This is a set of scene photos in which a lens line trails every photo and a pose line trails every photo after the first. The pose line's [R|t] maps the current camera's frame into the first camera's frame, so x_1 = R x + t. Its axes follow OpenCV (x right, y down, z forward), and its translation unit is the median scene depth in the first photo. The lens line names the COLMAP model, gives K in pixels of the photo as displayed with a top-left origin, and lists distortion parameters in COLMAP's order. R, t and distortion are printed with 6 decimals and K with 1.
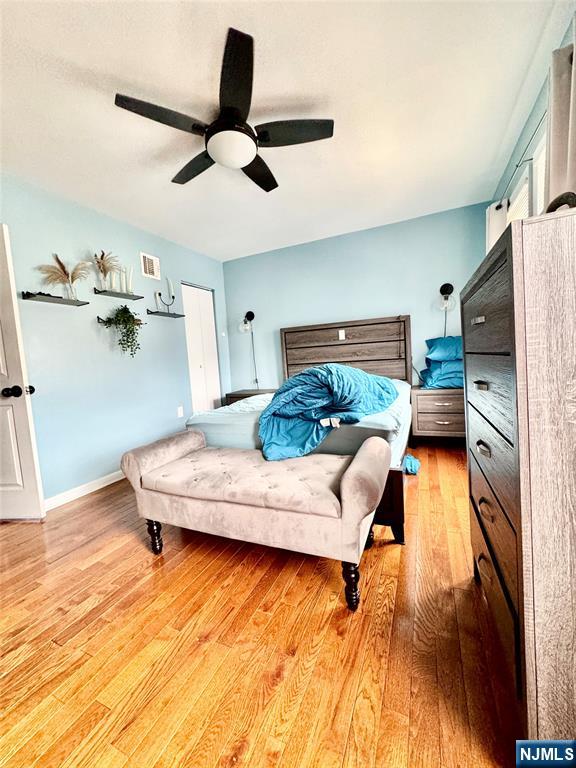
lens RADIAL K [[305.2, 0, 289.0], [0, 305.2, 384.3], [0, 0, 1]] dist [-0.001830, 0.000092]
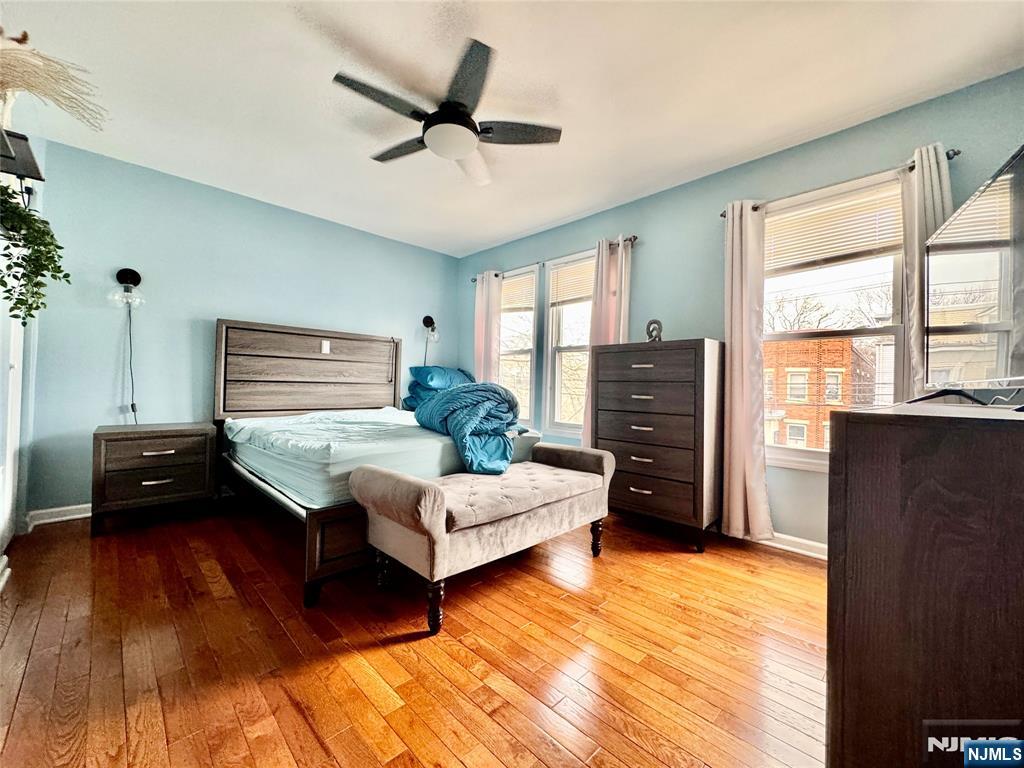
lens RADIAL K [[412.7, 0, 512.0], [0, 412.7, 384.0], [0, 0, 1]] dist [-0.000878, -0.000010]
pose [[0.356399, 0.077560, 0.931109, -1.050510], [0.032697, 0.994903, -0.095390, 0.070420], [-0.933762, 0.064441, 0.352046, 0.382141]]
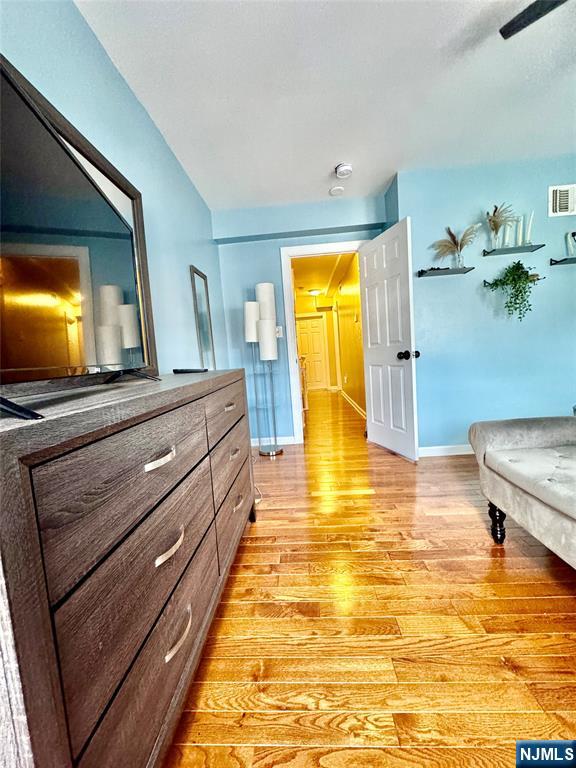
lens RADIAL K [[305.2, 0, 289.0], [0, 305.2, 384.3], [0, 0, 1]] dist [-0.001830, 0.000092]
pose [[0.370022, 0.123884, -0.920726, 0.087779], [-0.028514, 0.992117, 0.122031, 0.002980], [0.928585, -0.018901, 0.370637, 0.090110]]
